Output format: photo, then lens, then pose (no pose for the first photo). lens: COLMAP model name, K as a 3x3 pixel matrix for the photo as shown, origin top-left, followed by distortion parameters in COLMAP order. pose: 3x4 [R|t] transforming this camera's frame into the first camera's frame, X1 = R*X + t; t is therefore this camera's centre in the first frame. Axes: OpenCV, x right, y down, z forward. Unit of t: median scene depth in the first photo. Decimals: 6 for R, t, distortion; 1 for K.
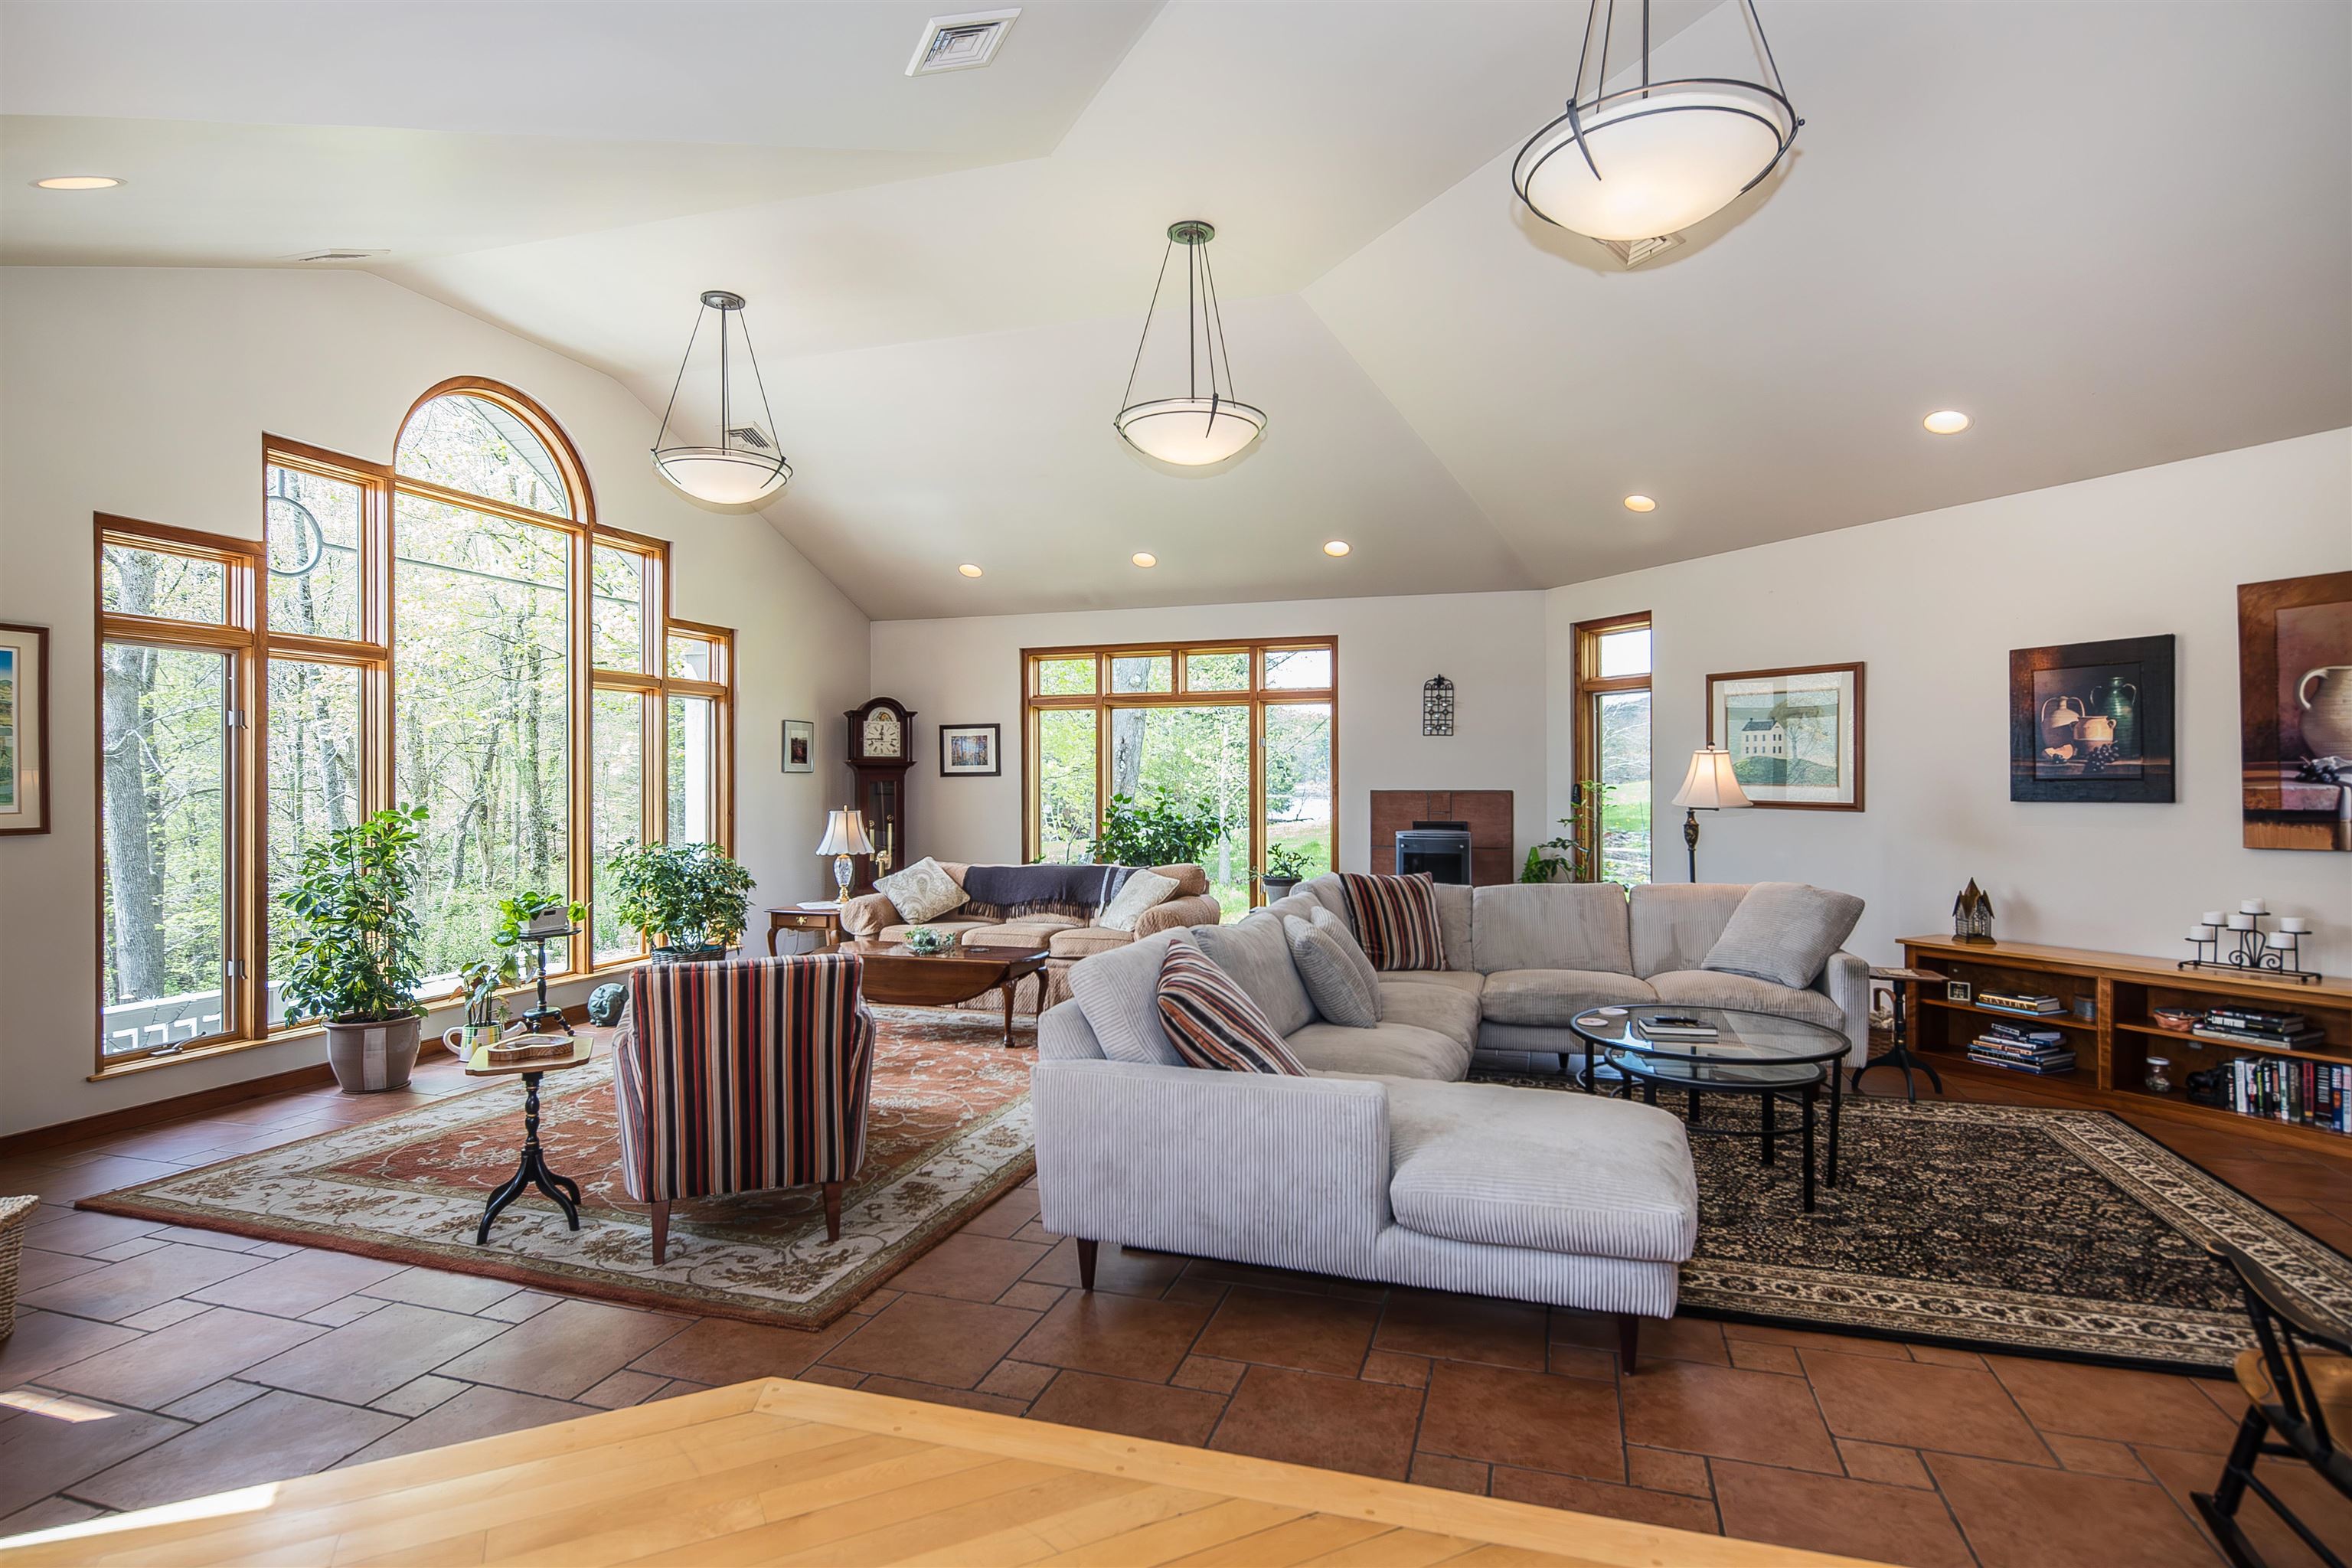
lens RADIAL K [[1180.5, 0, 1208.3], [0, 1180.5, 775.7], [0, 0, 1]] dist [0.002547, -0.001418]
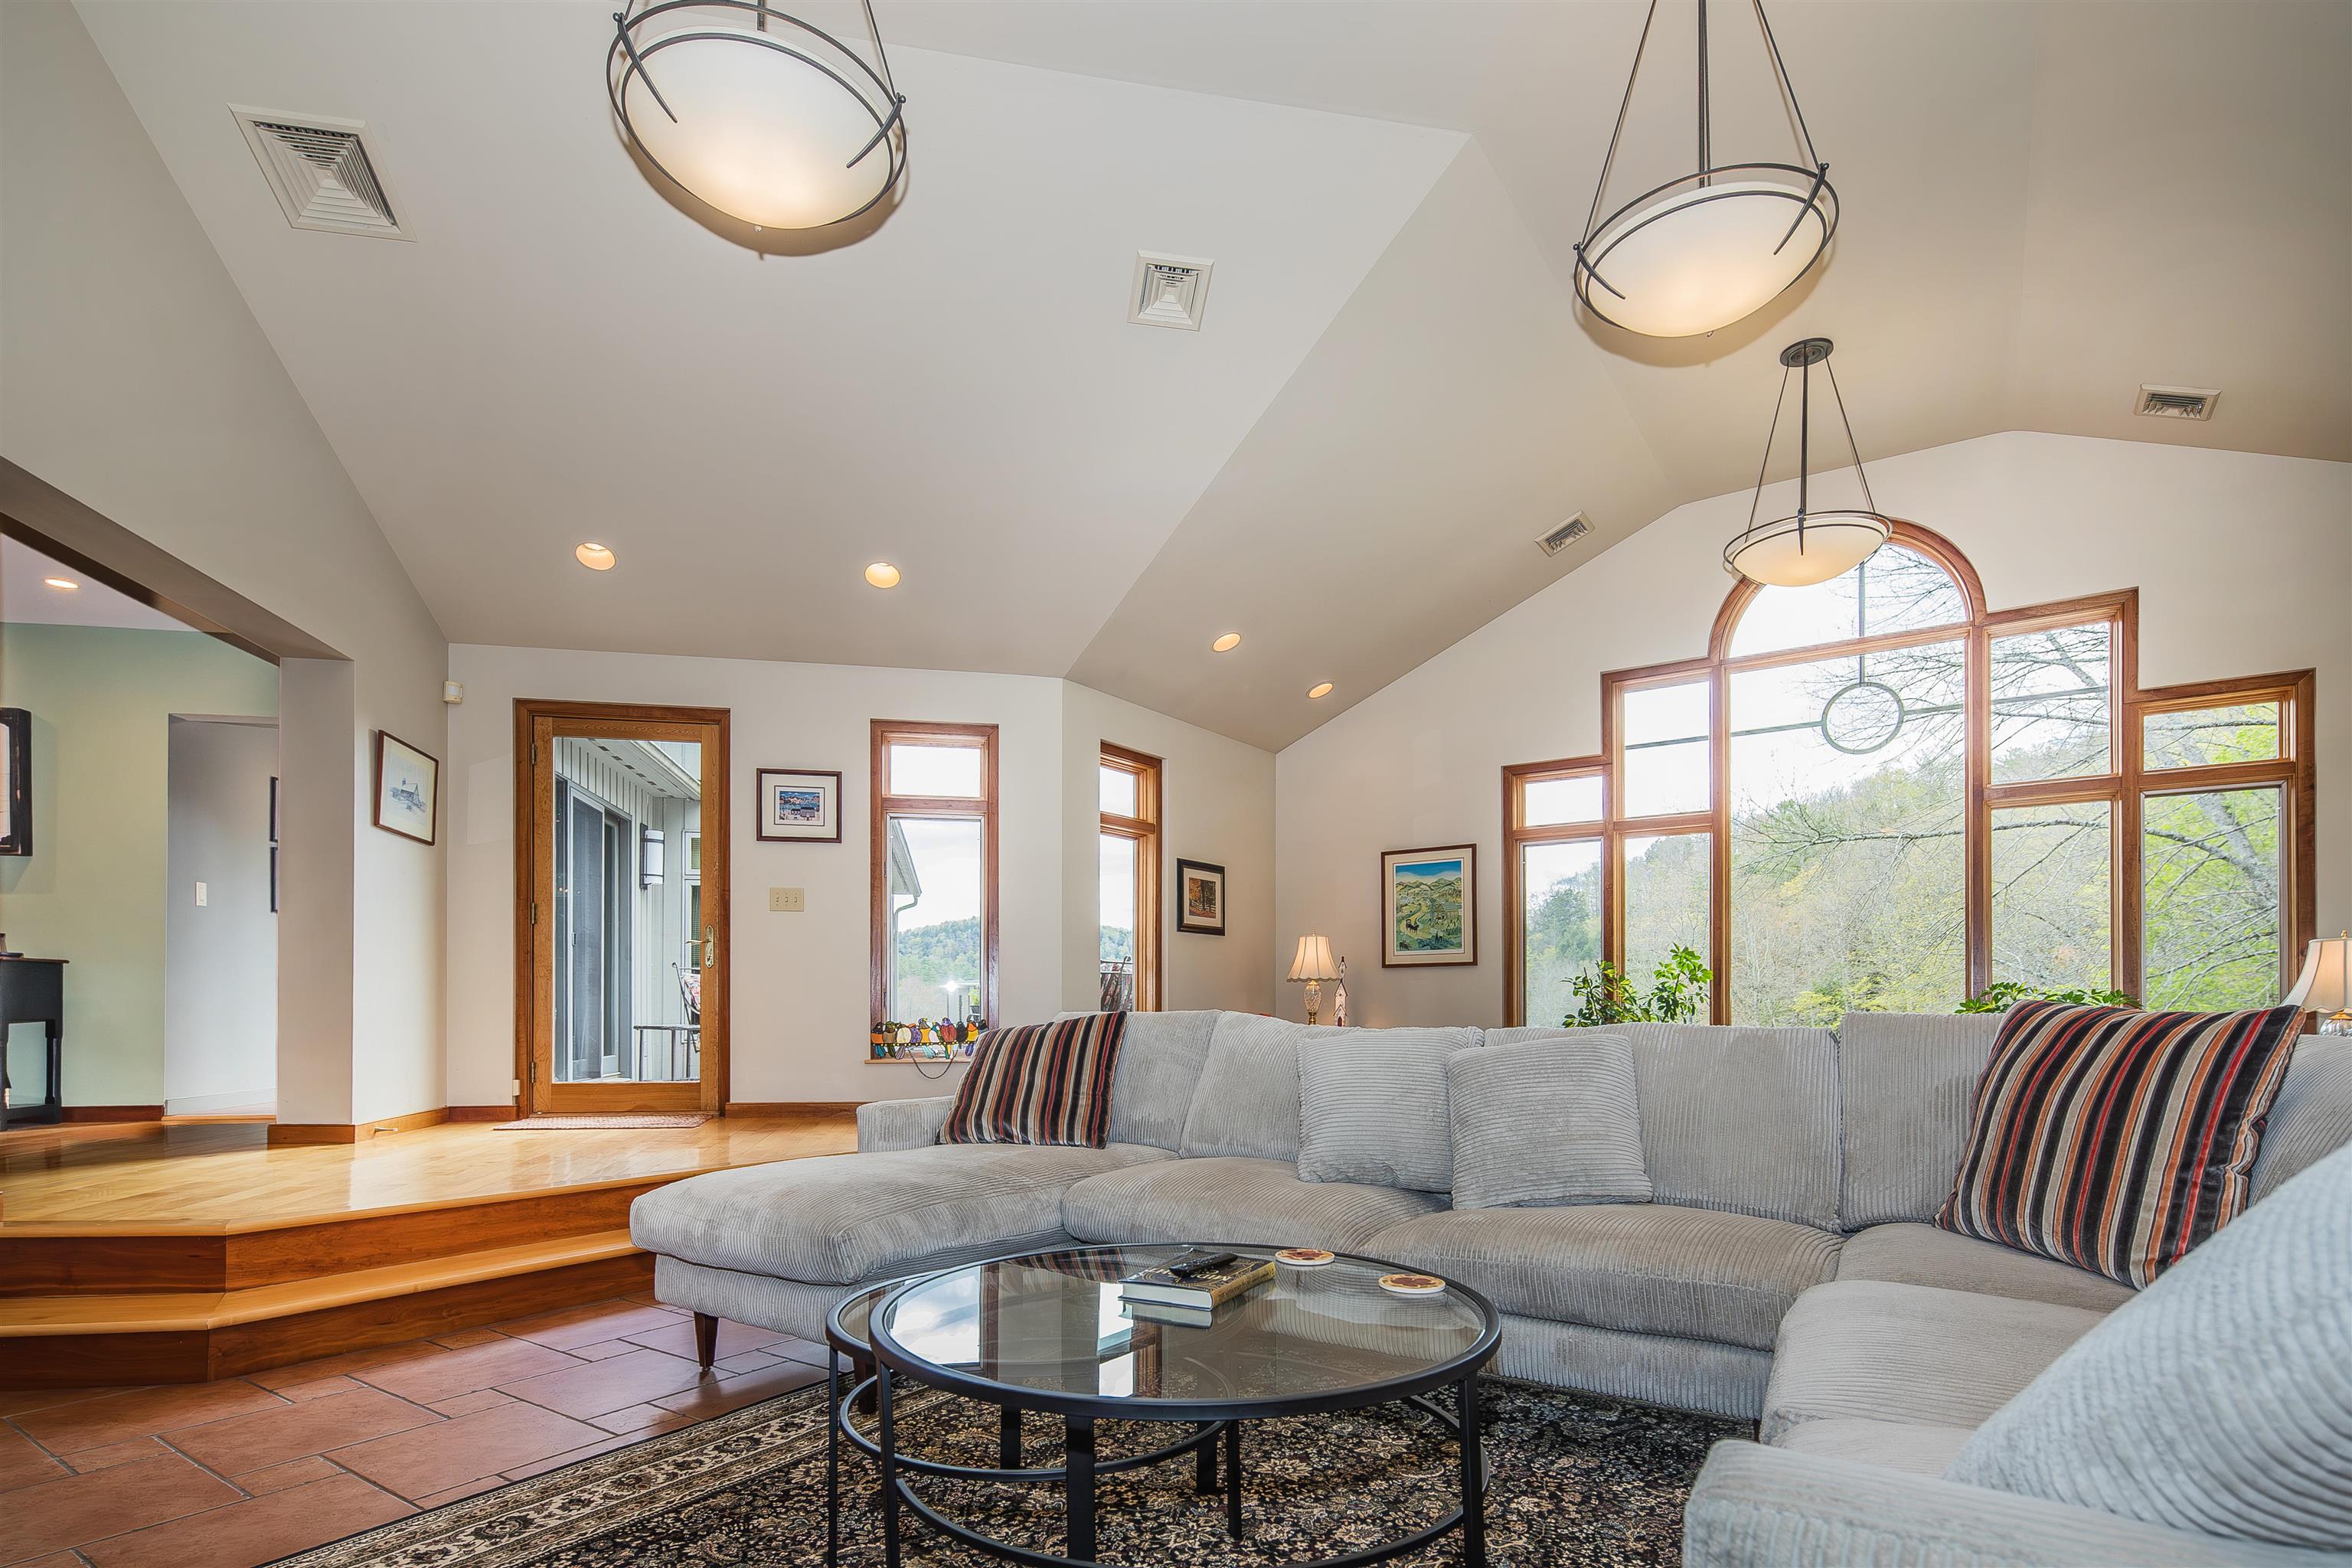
lens RADIAL K [[1206.5, 0, 1133.3], [0, 1206.5, 1008.6], [0, 0, 1]] dist [0.001102, -0.000047]
pose [[-0.334176, -0.000128, -0.942511, 0.469906], [0.003116, 0.999994, -0.001241, 0.064168], [0.942506, -0.003351, -0.334173, 0.642630]]
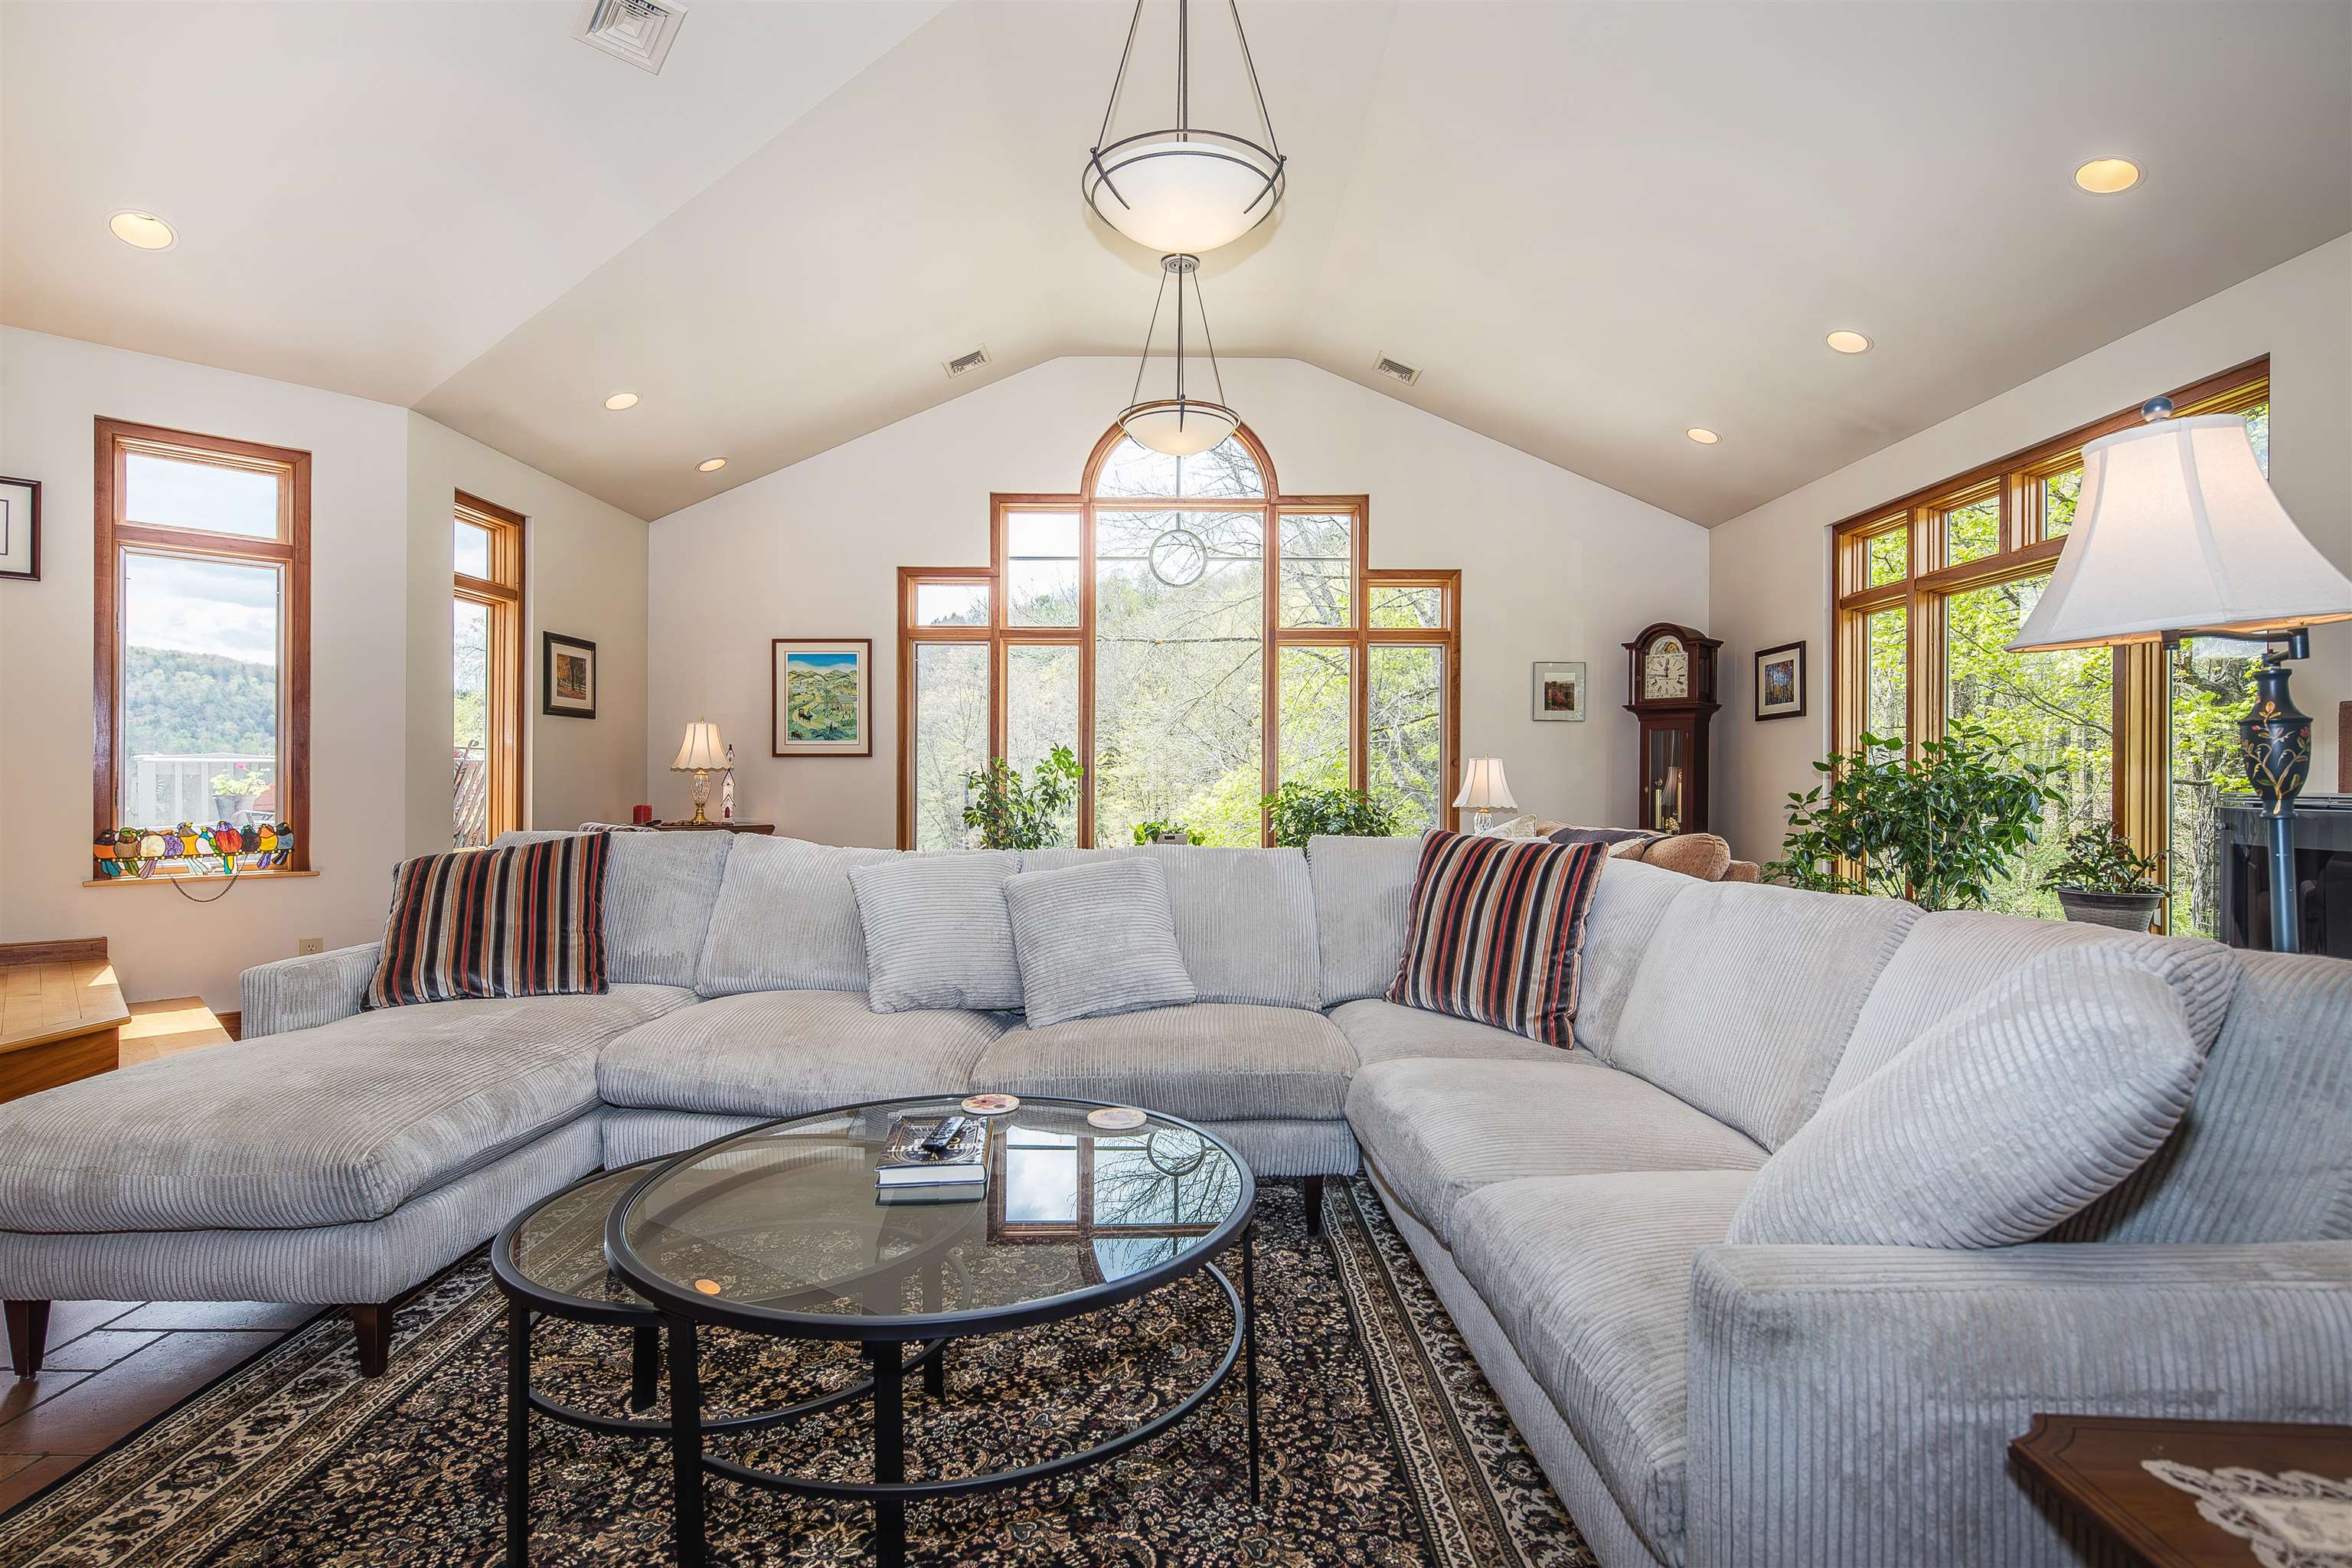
lens RADIAL K [[1180.5, 0, 1208.3], [0, 1180.5, 775.7], [0, 0, 1]] dist [0.002547, -0.001418]
pose [[0.285094, -0.001098, -0.958499, 0.479230], [-0.001203, 0.999998, -0.001504, 0.045212], [0.958499, 0.001582, 0.285092, 0.565031]]
